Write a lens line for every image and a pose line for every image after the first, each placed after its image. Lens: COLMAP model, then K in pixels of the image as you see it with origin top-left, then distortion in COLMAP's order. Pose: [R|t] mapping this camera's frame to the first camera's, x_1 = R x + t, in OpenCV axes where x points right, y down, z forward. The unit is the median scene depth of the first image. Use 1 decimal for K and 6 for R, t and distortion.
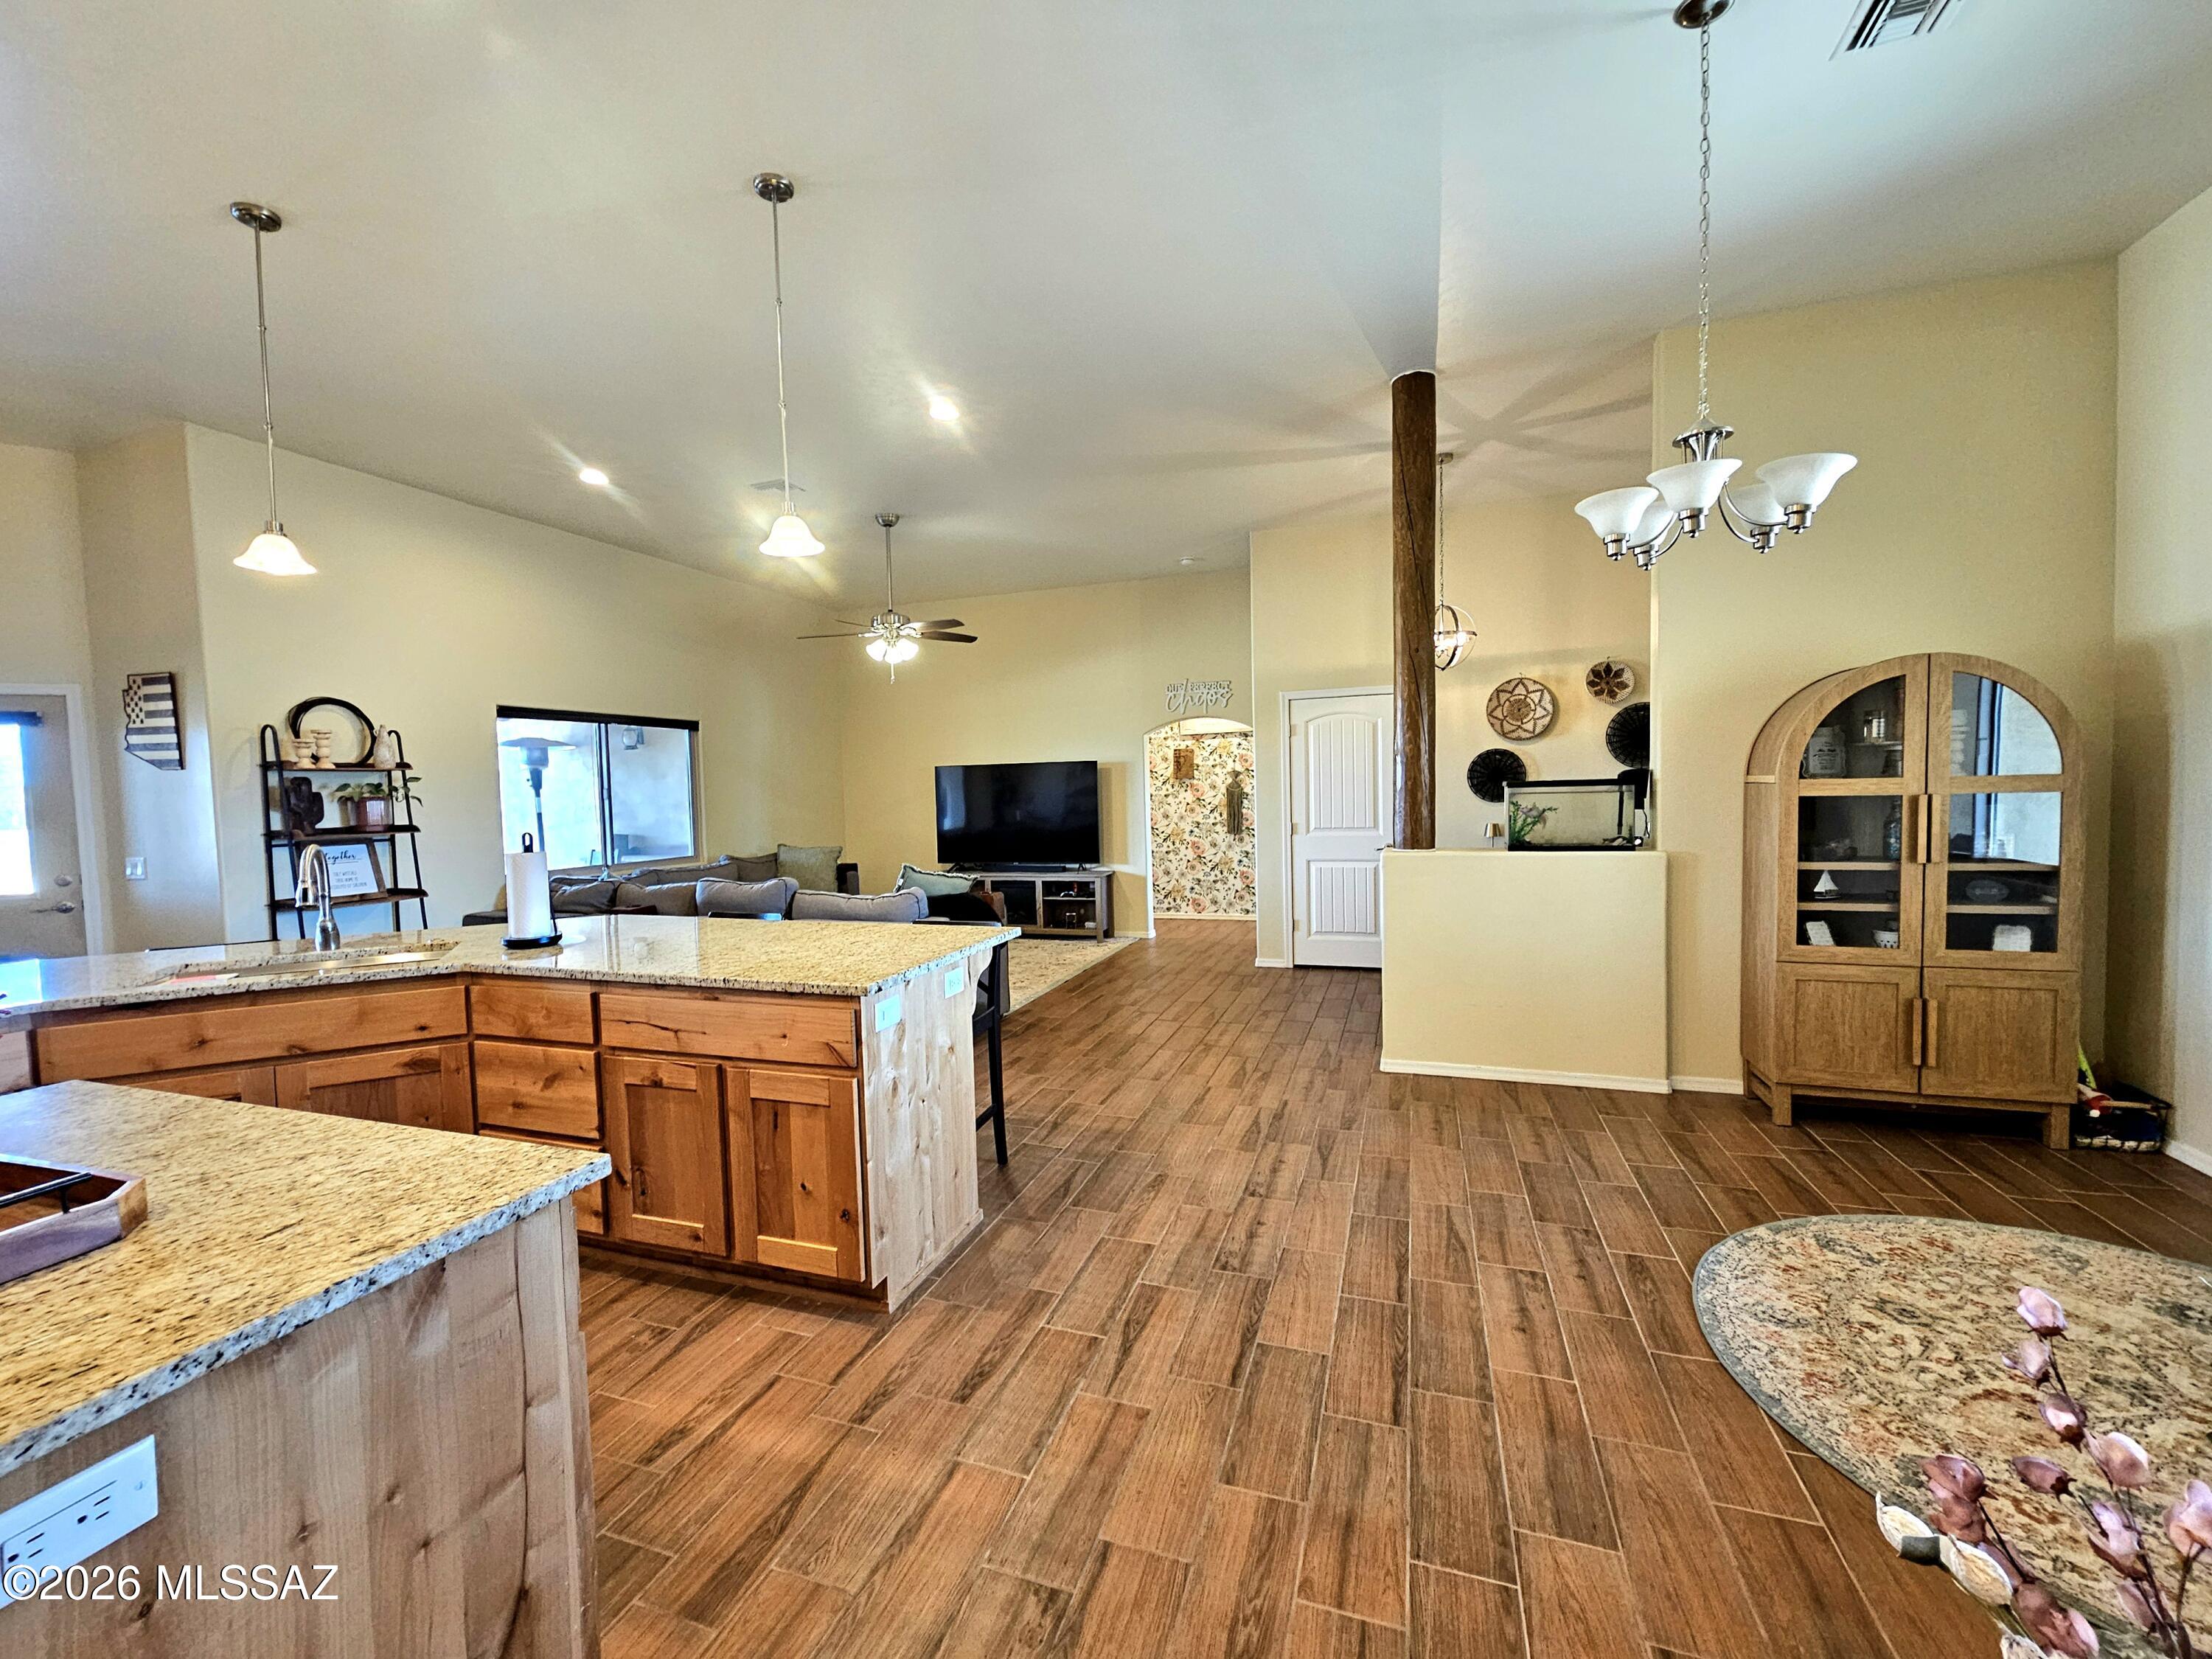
lens RADIAL K [[913.6, 0, 1085.4], [0, 913.6, 837.1], [0, 0, 1]] dist [0.001814, -0.000674]
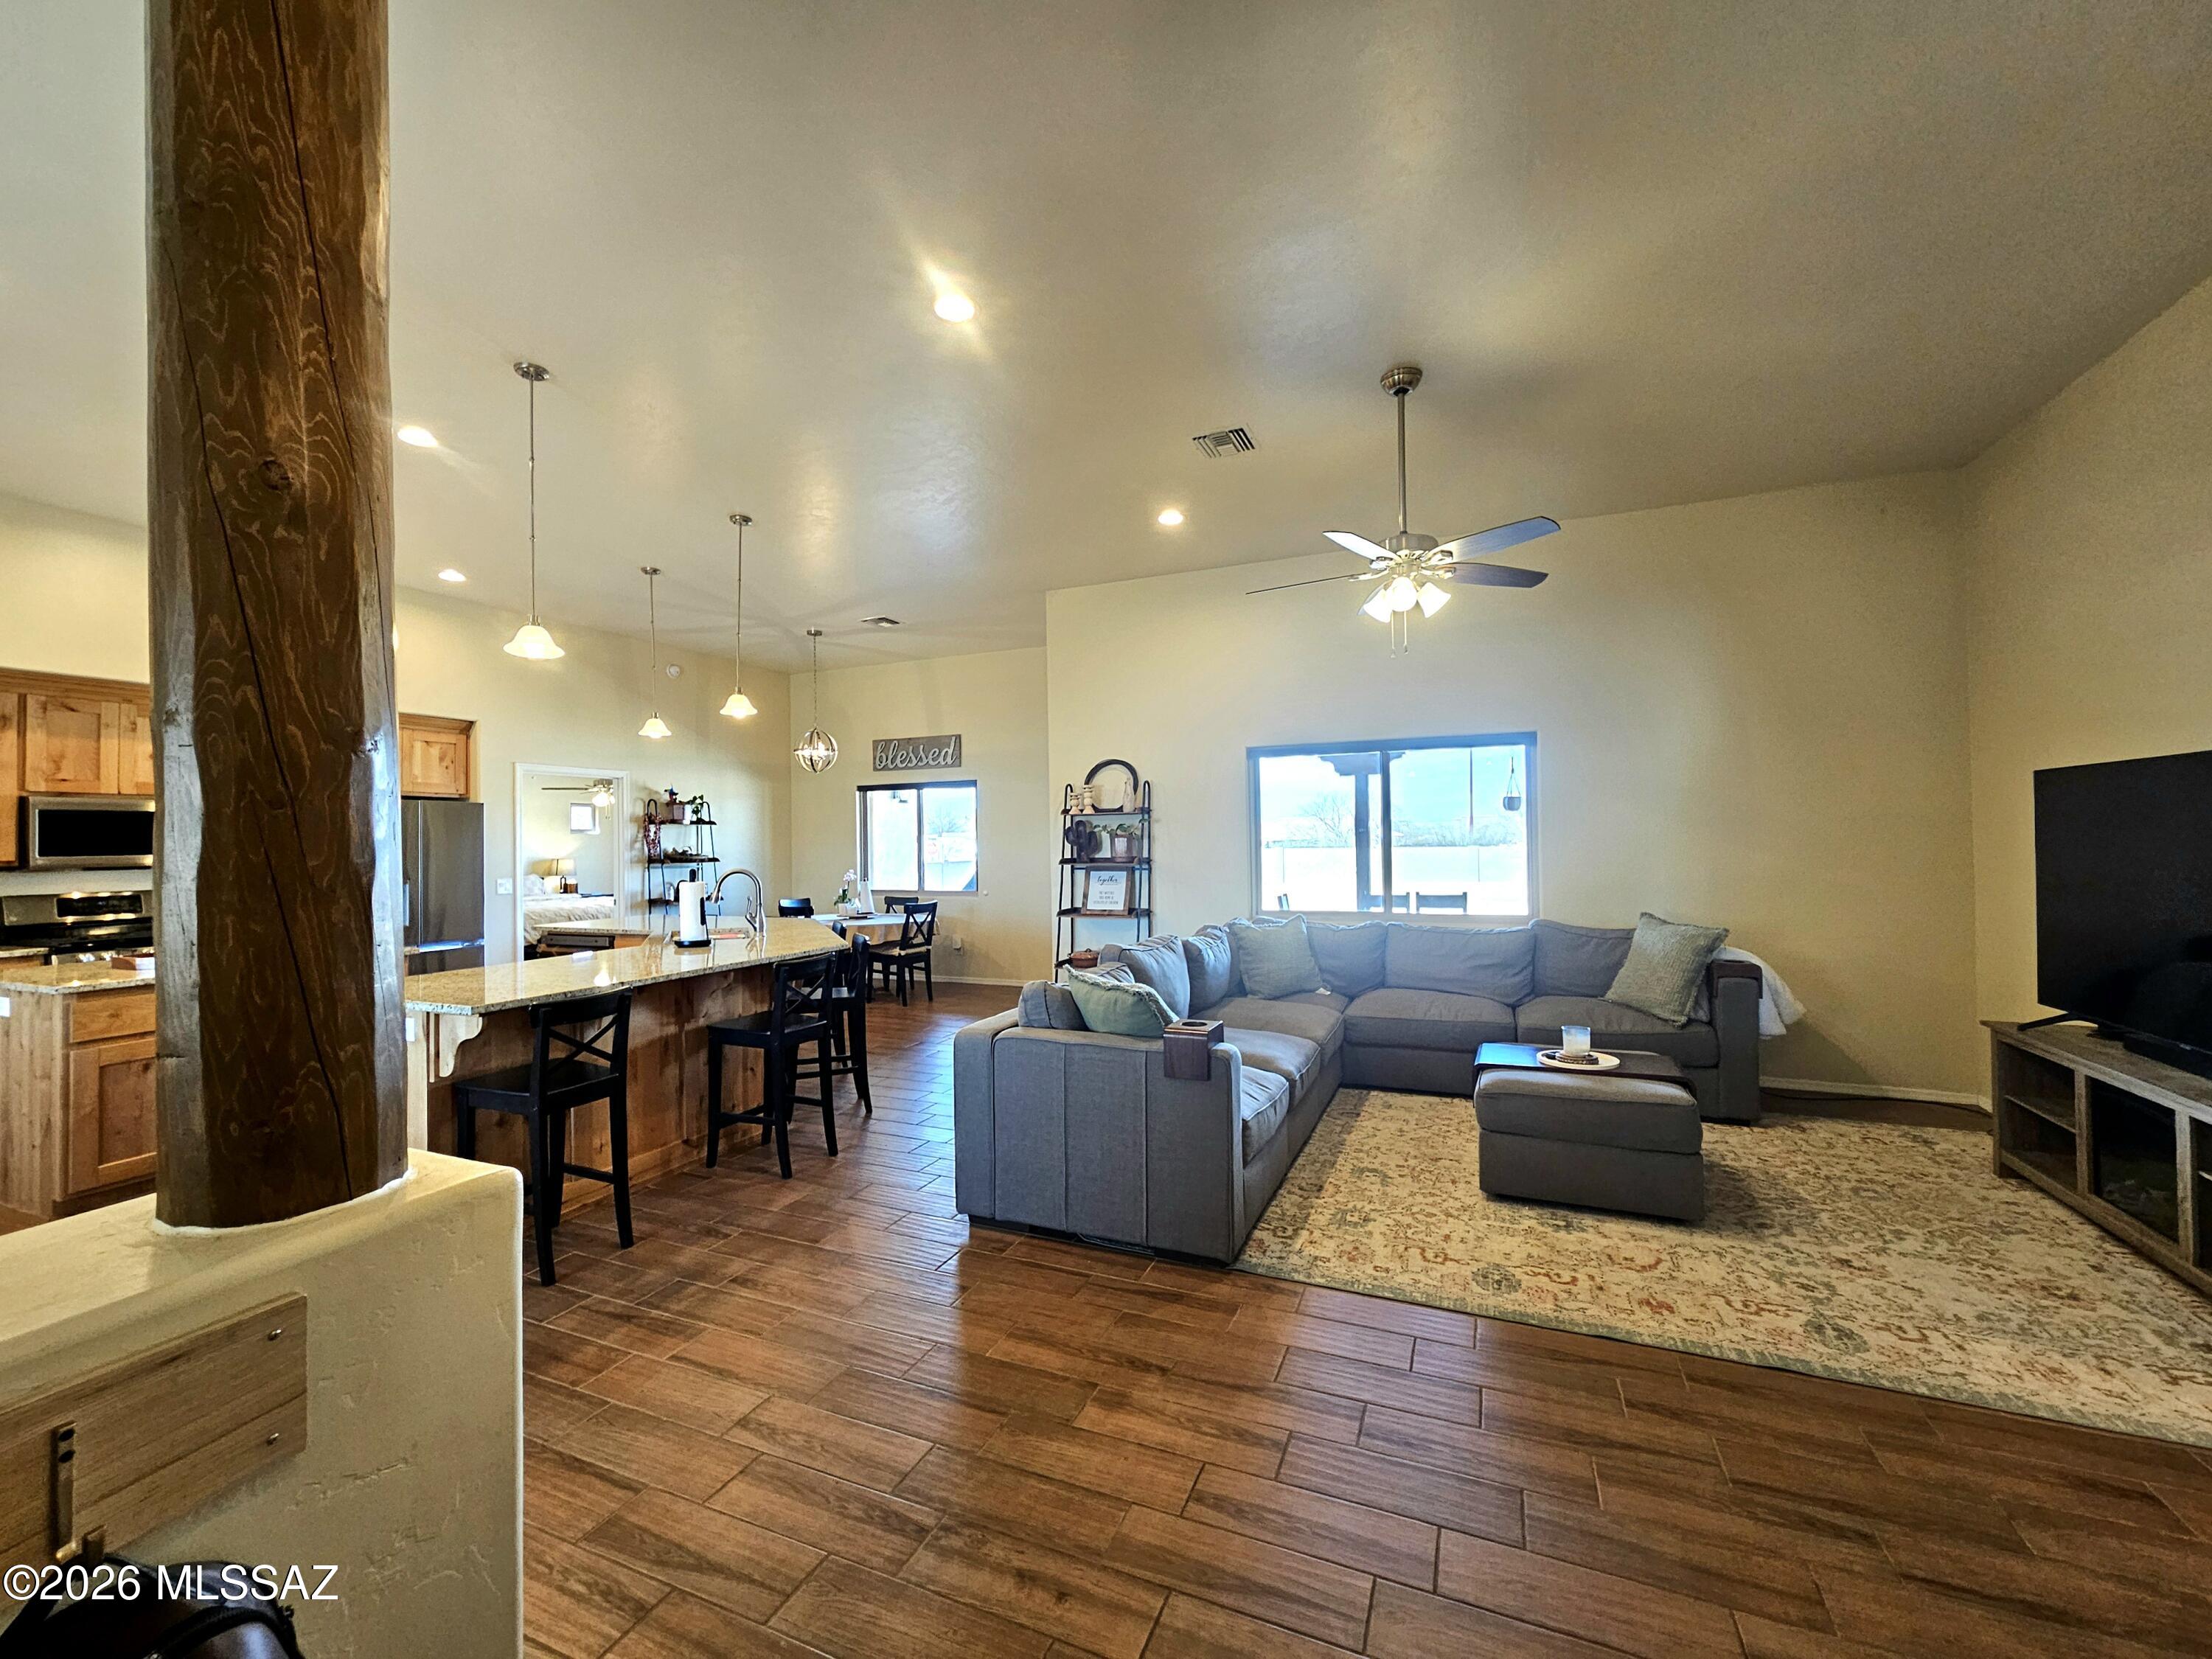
lens RADIAL K [[913.9, 0, 1092.7], [0, 913.9, 833.1], [0, 0, 1]] dist [0.000803, 0.000812]
pose [[-0.067149, 0.018155, -0.997578, 0.830059], [-0.038844, 0.999029, 0.020796, -0.120628], [0.996987, 0.040146, -0.066379, 1.775727]]
